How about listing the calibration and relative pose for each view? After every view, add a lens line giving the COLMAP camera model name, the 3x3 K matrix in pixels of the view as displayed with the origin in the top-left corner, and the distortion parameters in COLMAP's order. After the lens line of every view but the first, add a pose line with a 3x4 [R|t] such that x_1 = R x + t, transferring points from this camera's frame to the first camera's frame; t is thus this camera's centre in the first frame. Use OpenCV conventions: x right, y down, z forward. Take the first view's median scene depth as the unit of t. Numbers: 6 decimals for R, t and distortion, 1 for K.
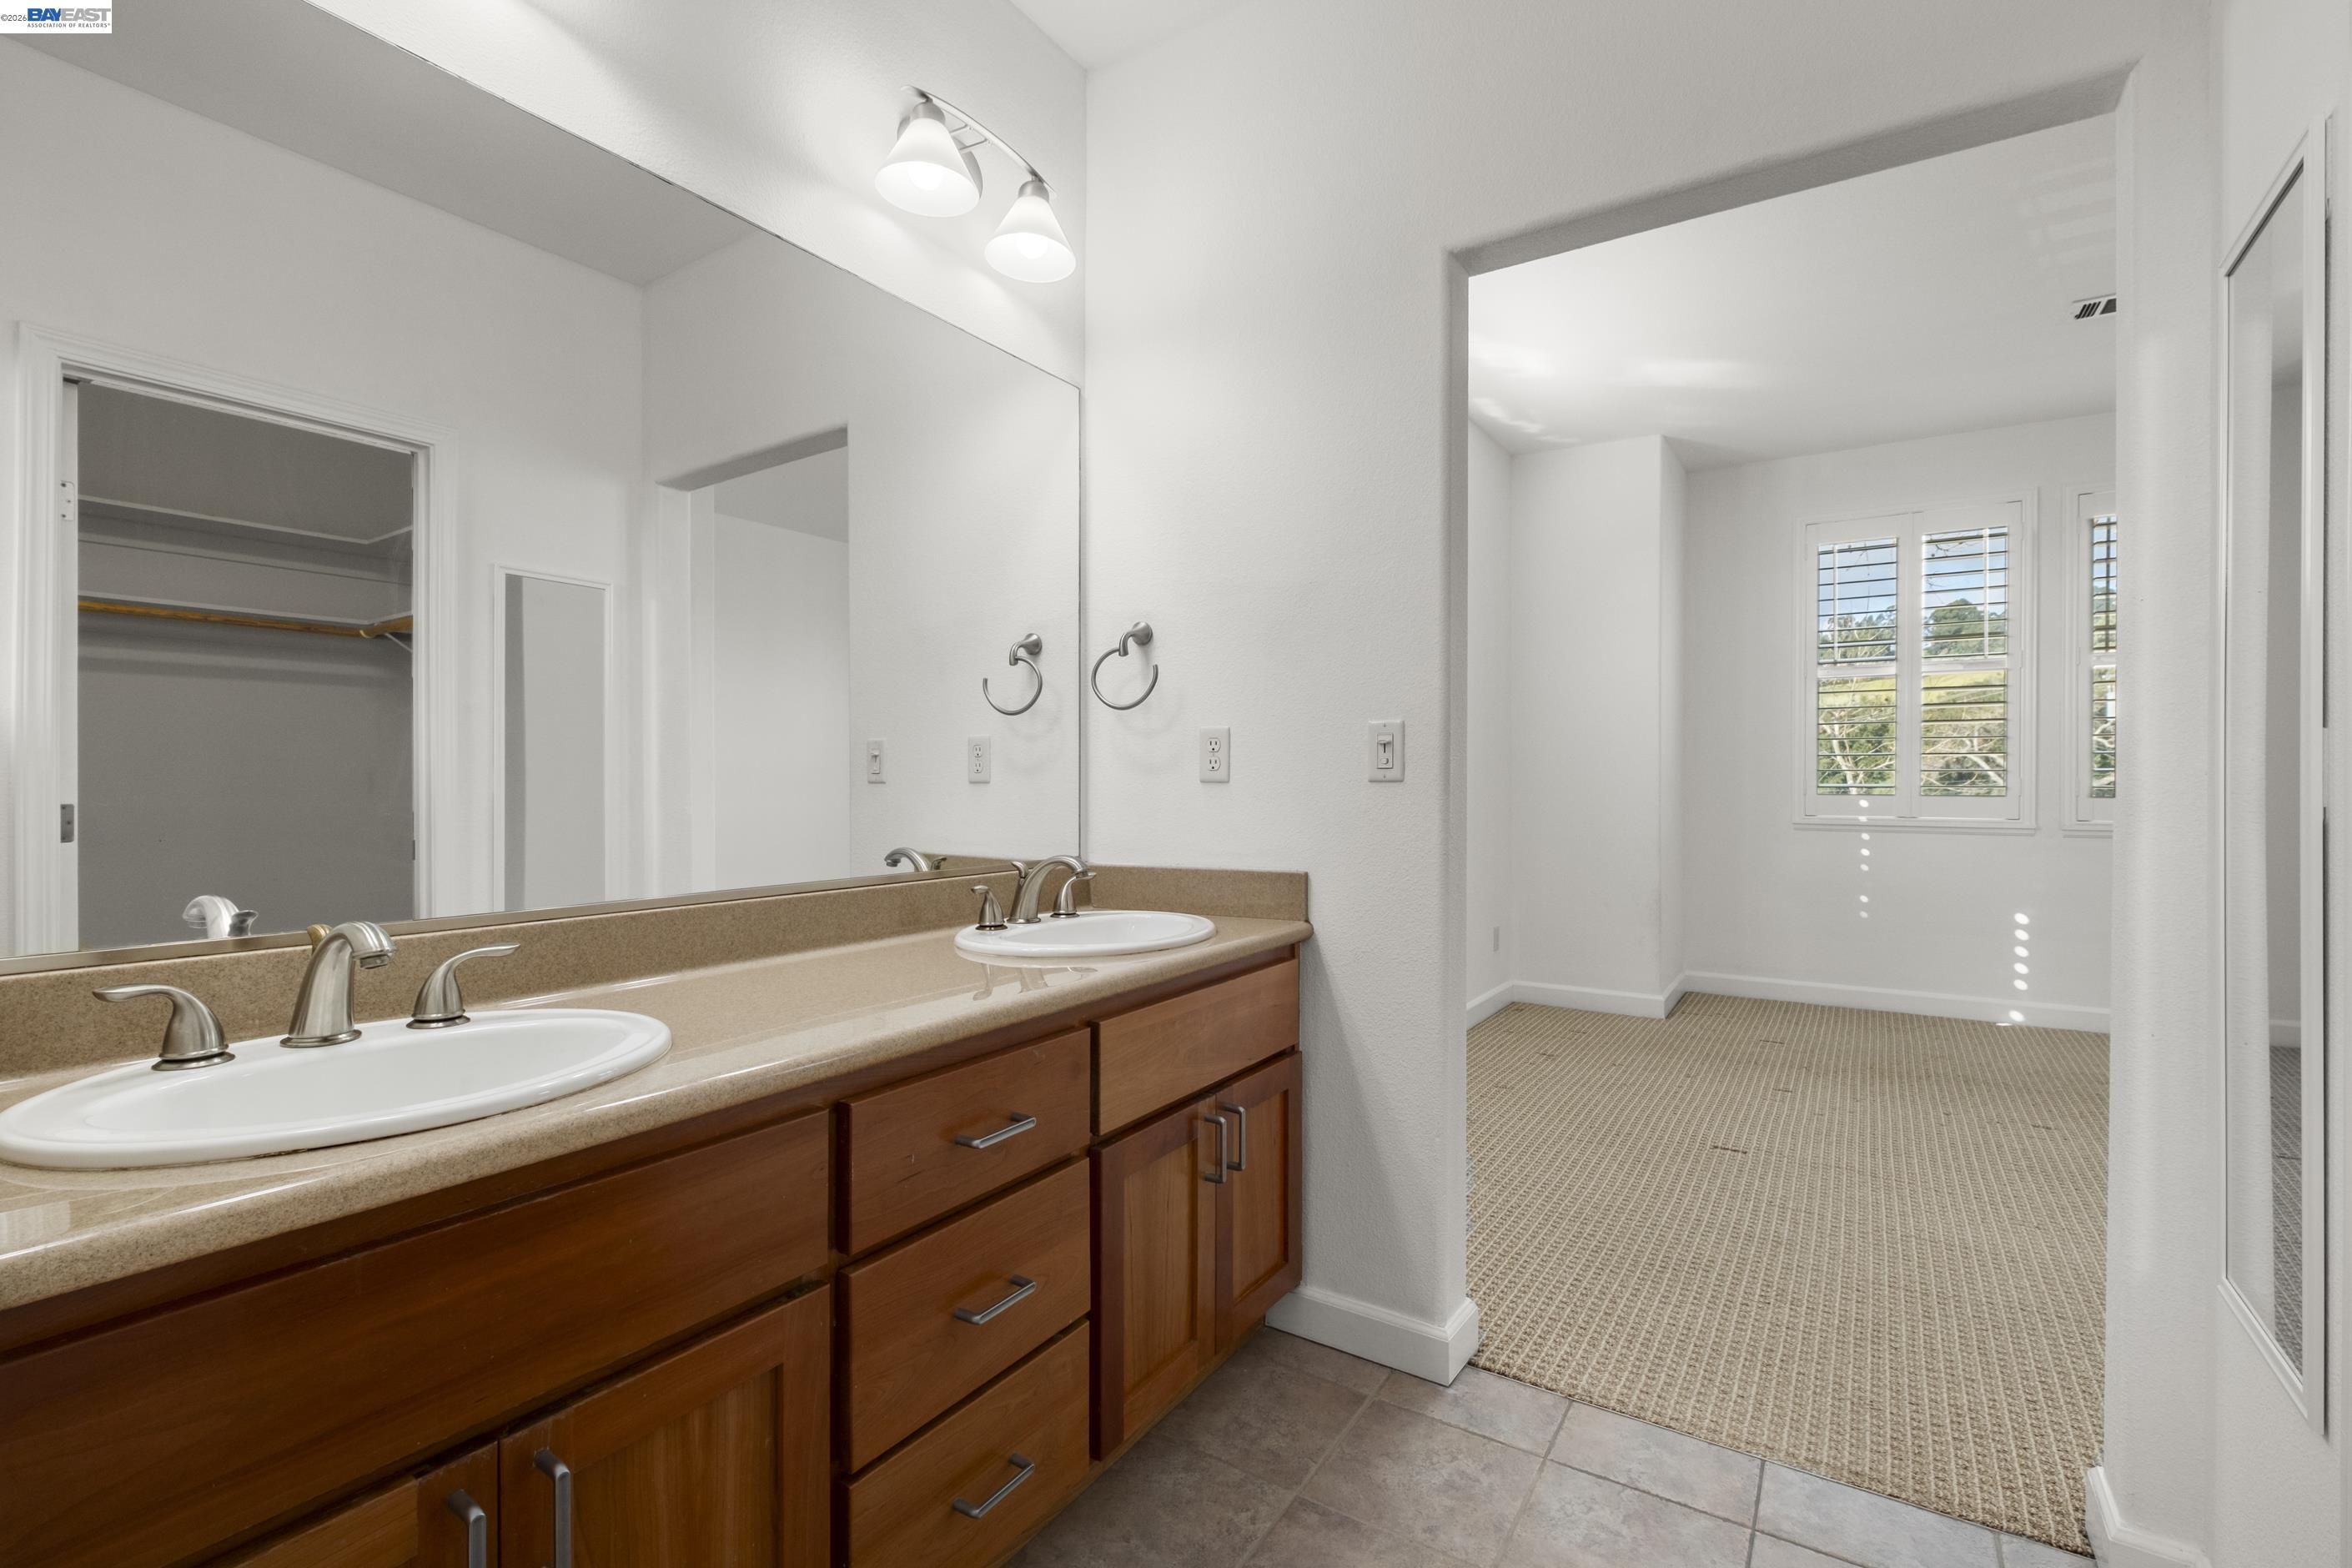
lens RADIAL K [[1043.6, 0, 1172.4], [0, 1043.6, 808.7], [0, 0, 1]] dist [0.006830, -0.001951]
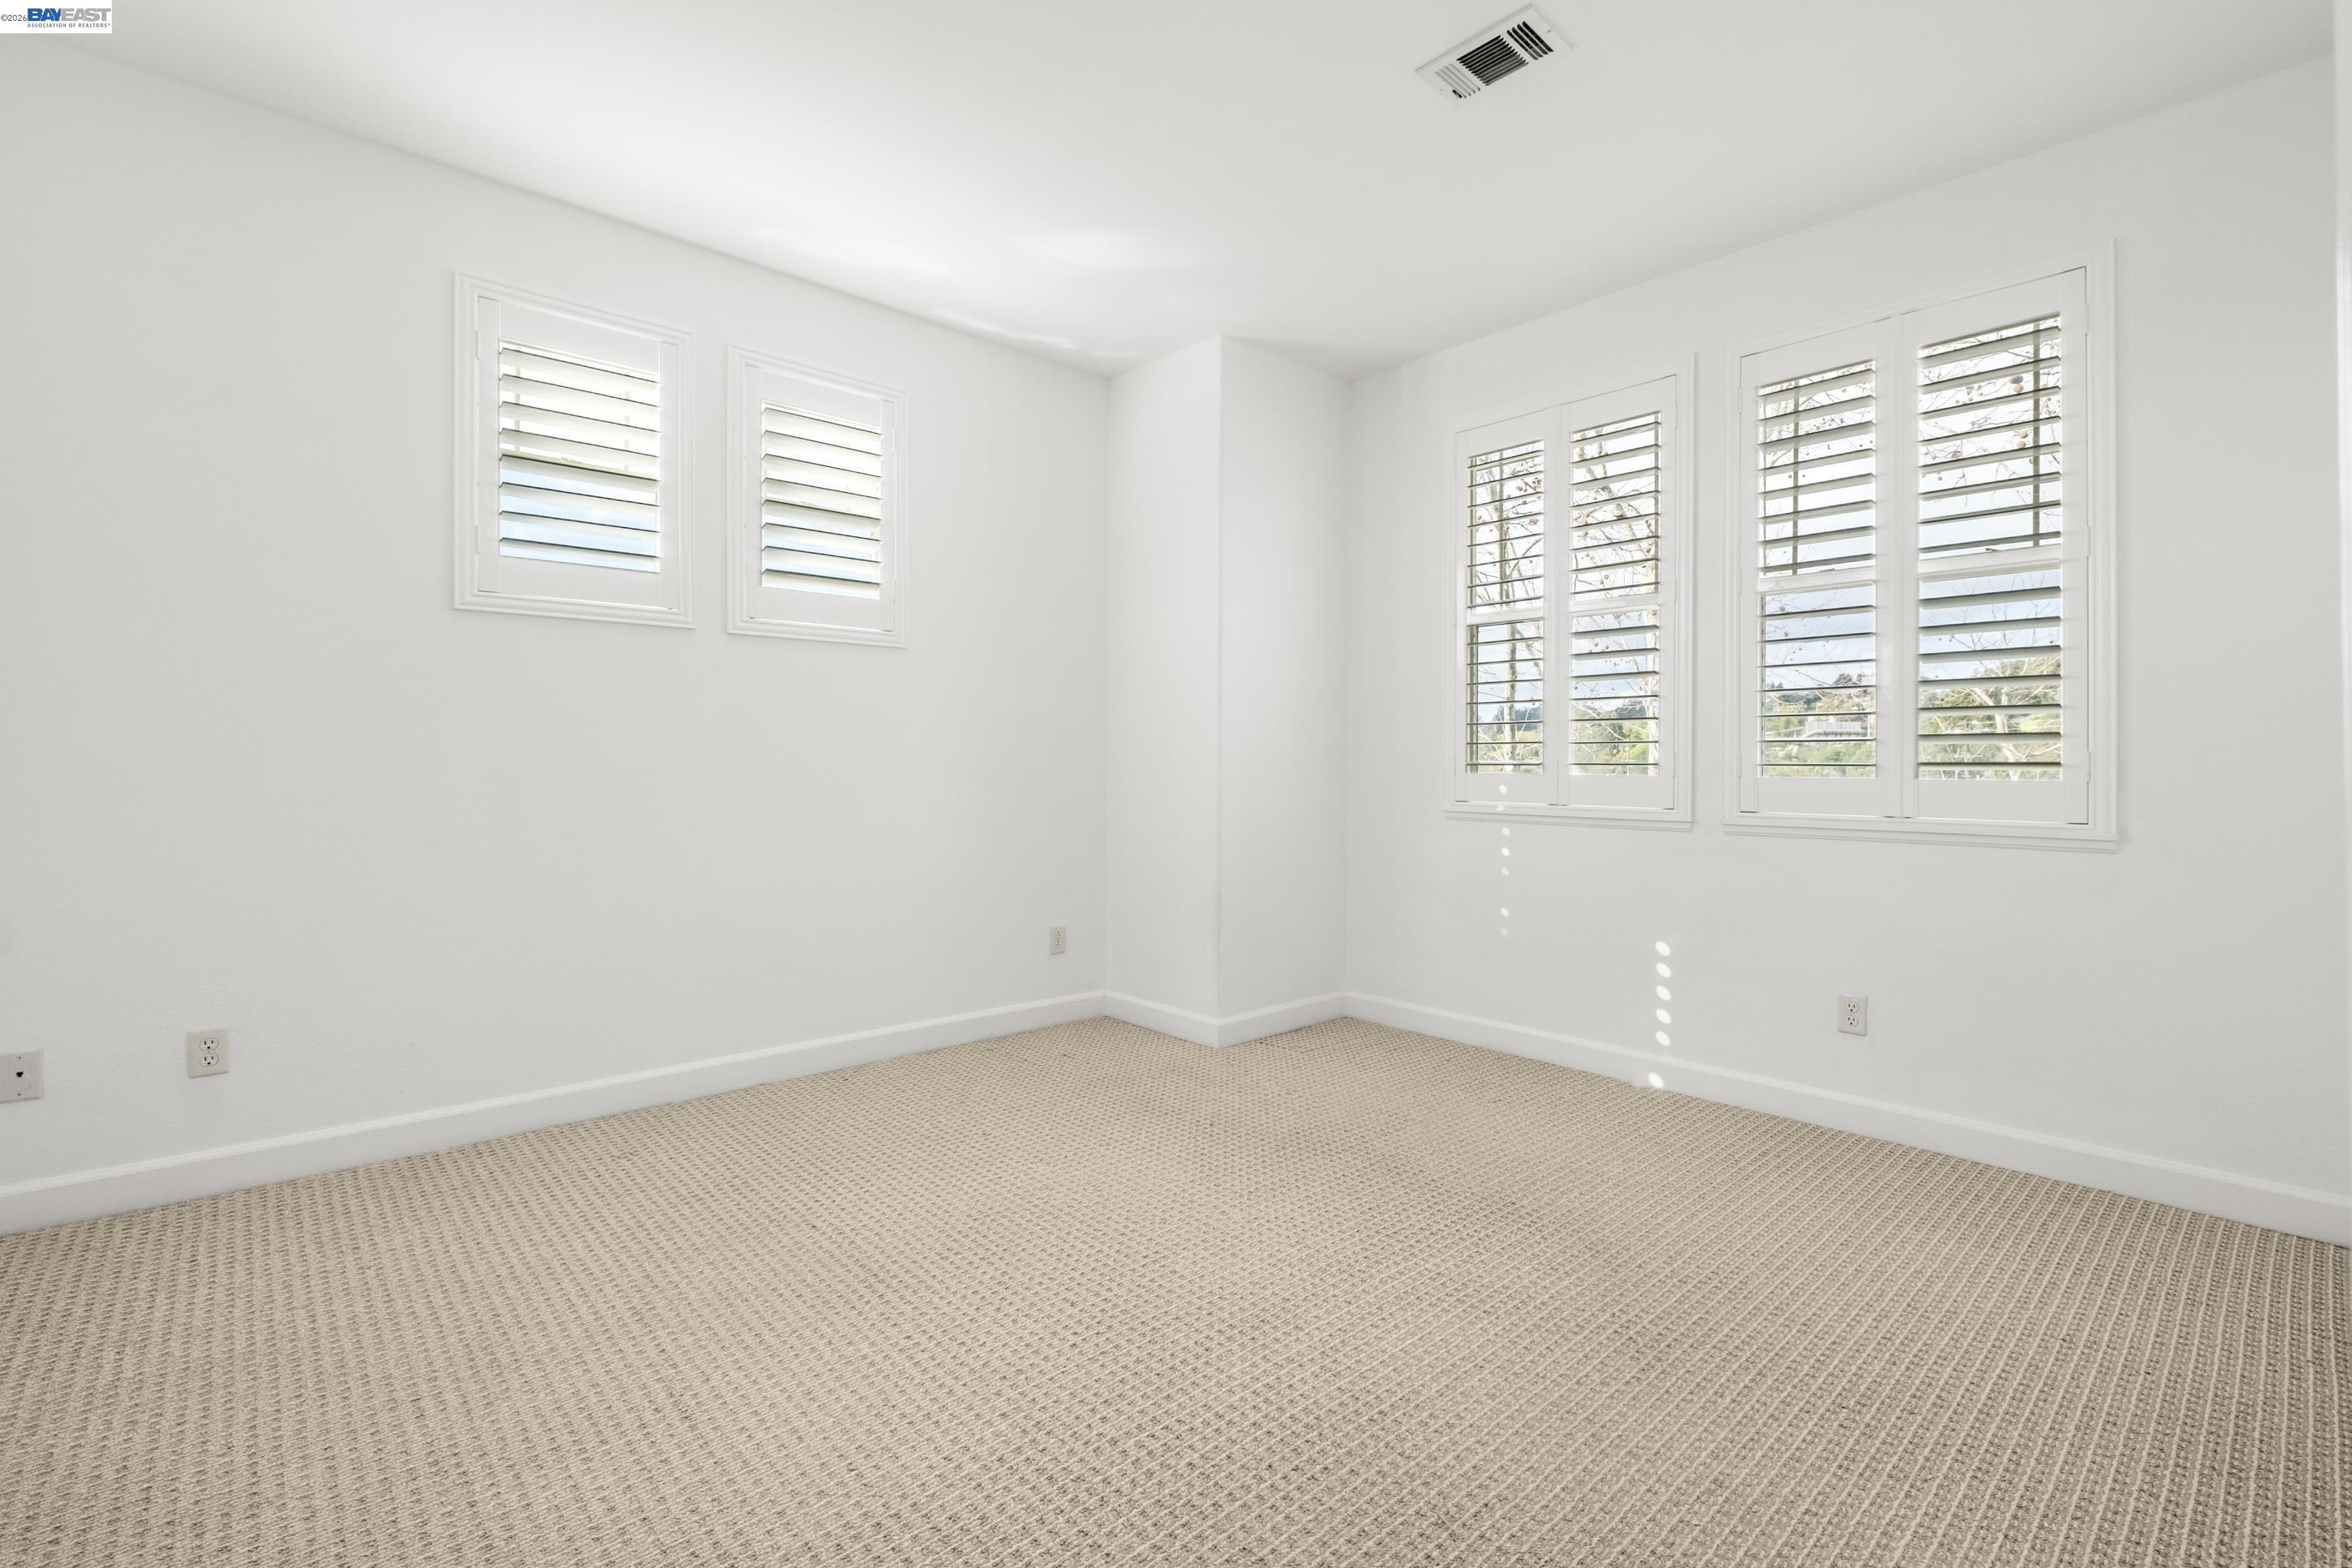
lens RADIAL K [[1043.6, 0, 1170.4], [0, 1043.6, 776.5], [0, 0, 1]] dist [0.006830, -0.001951]
pose [[0.972144, 0.007122, -0.234278, 0.635931], [-0.007722, 0.999969, -0.001647, -0.011319], [0.234259, 0.003411, 0.972168, 0.201224]]
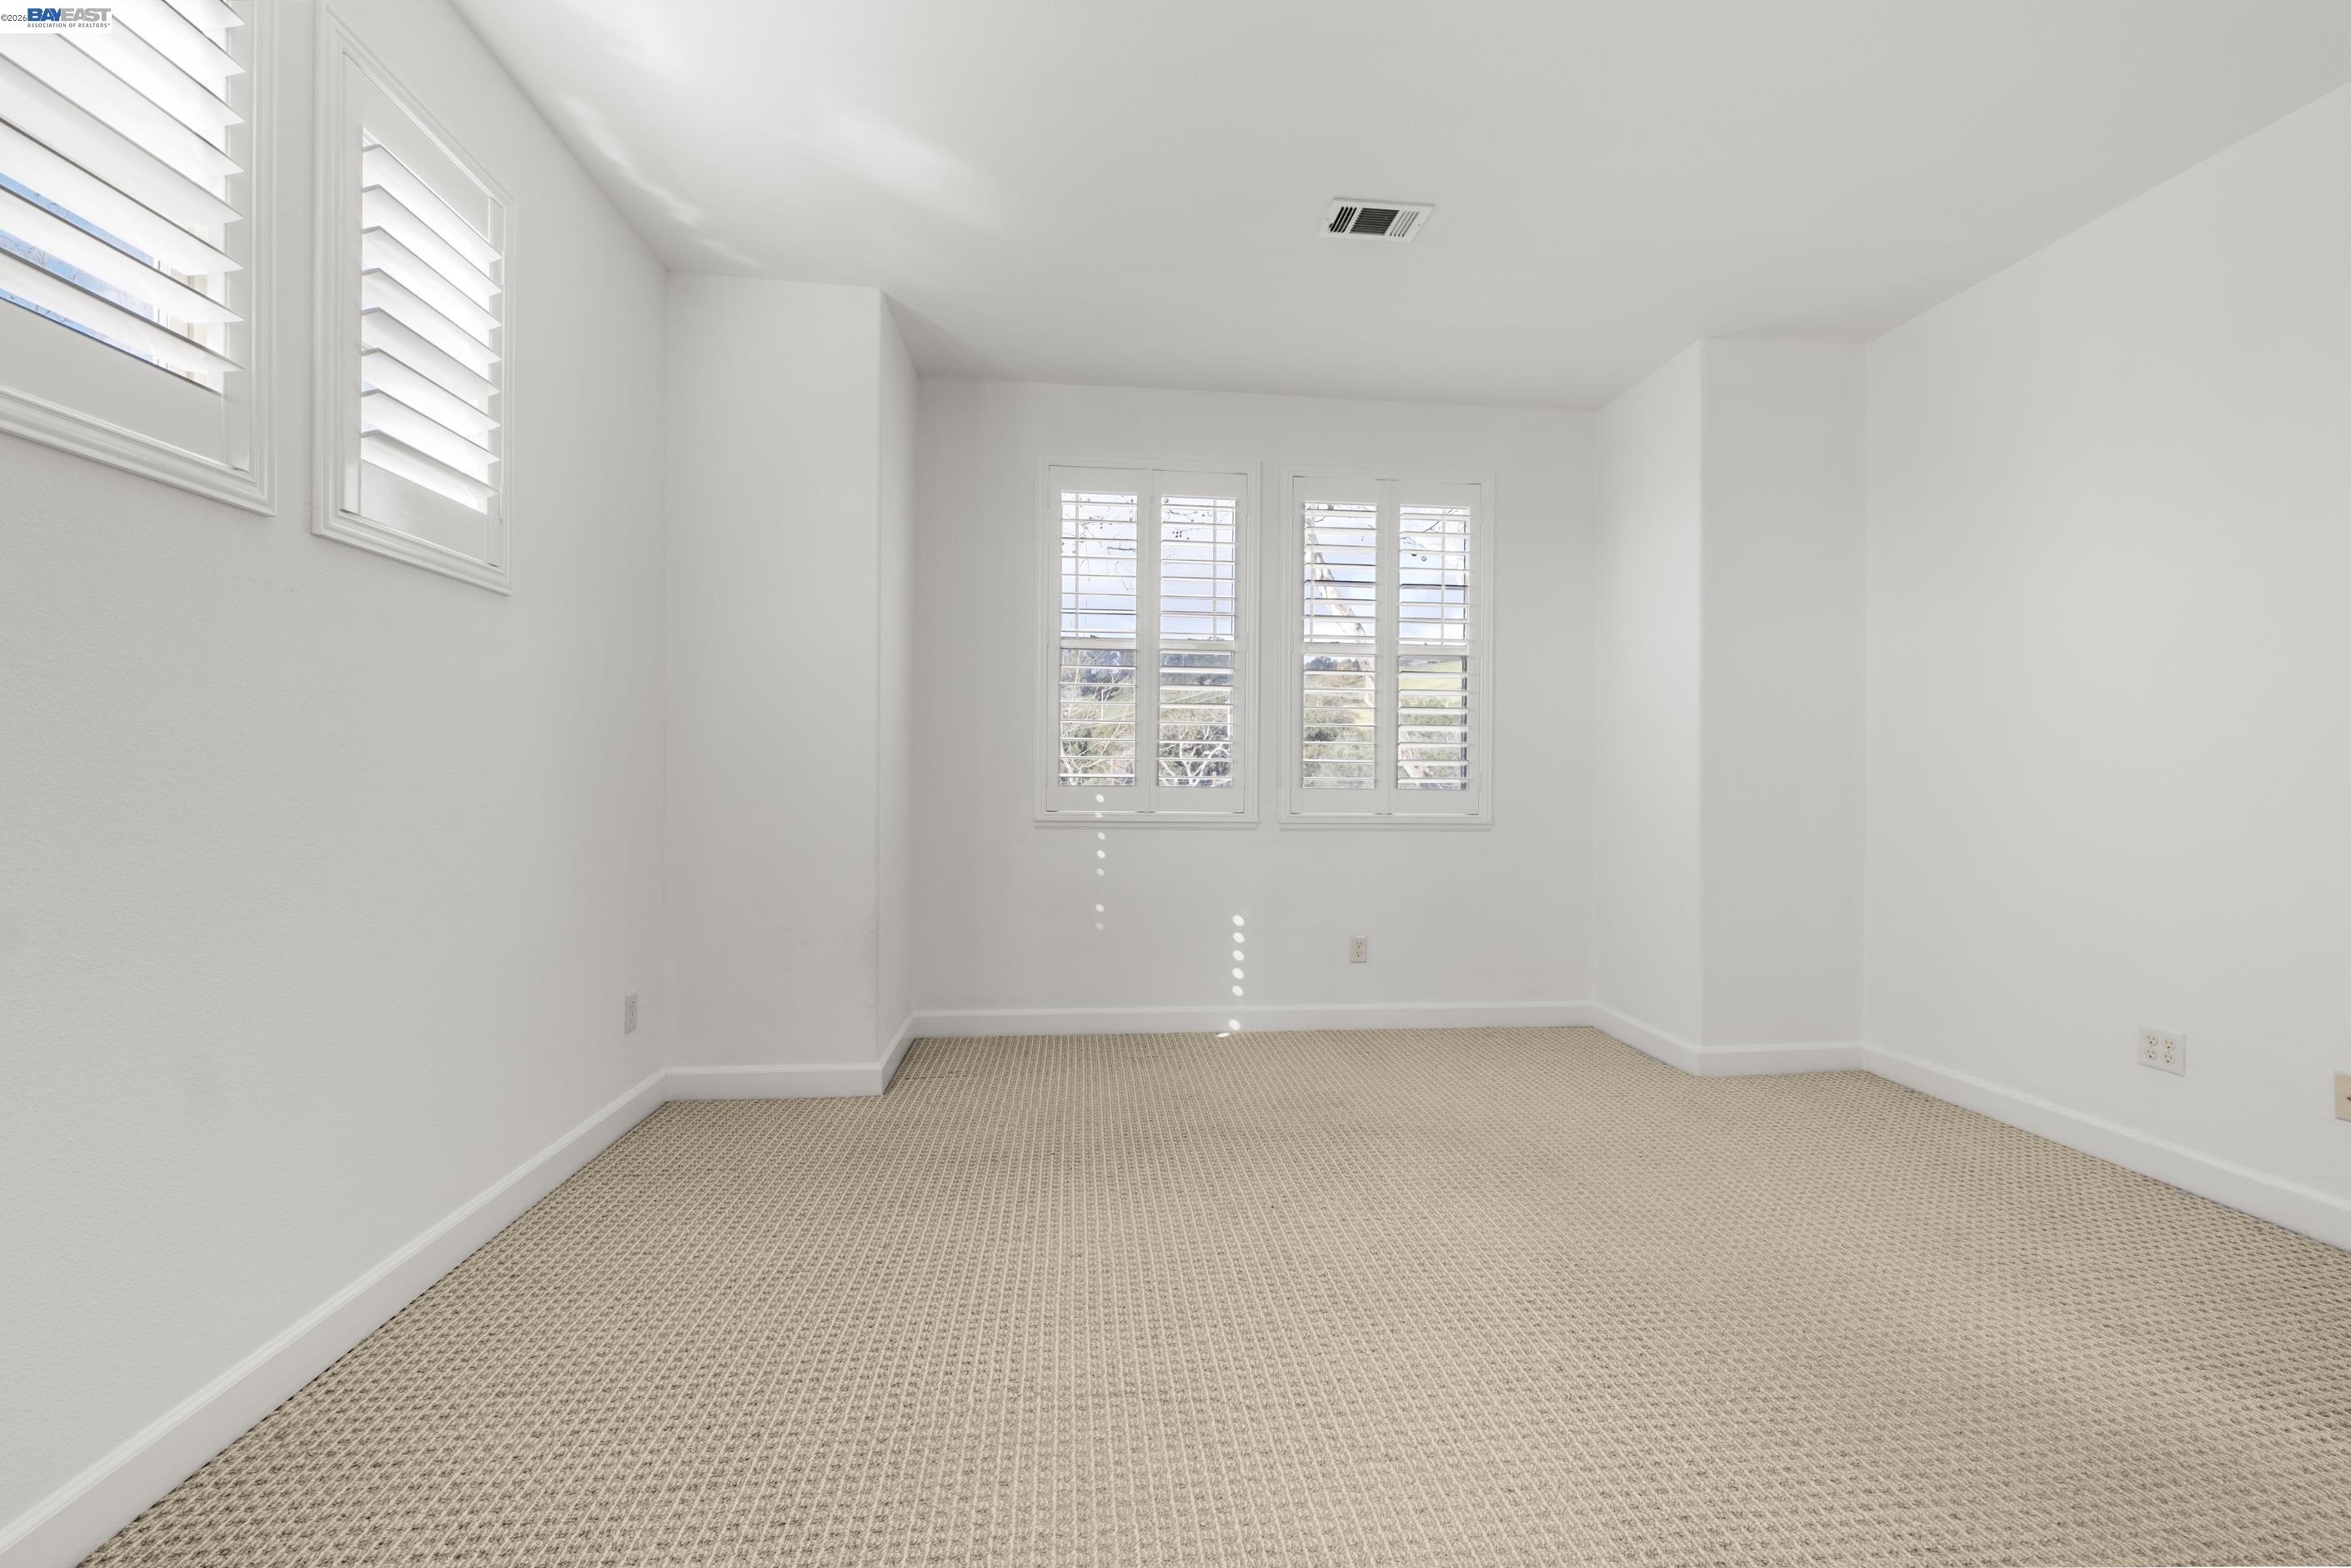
lens RADIAL K [[1043.1, 0, 1169.8], [0, 1043.1, 799.6], [0, 0, 1]] dist [0.006830, -0.001951]
pose [[0.771487, 0.000218, 0.636246, 0.161085], [-0.000912, 0.999999, 0.000764, -0.004805], [-0.636245, -0.001170, 0.771486, 0.308752]]
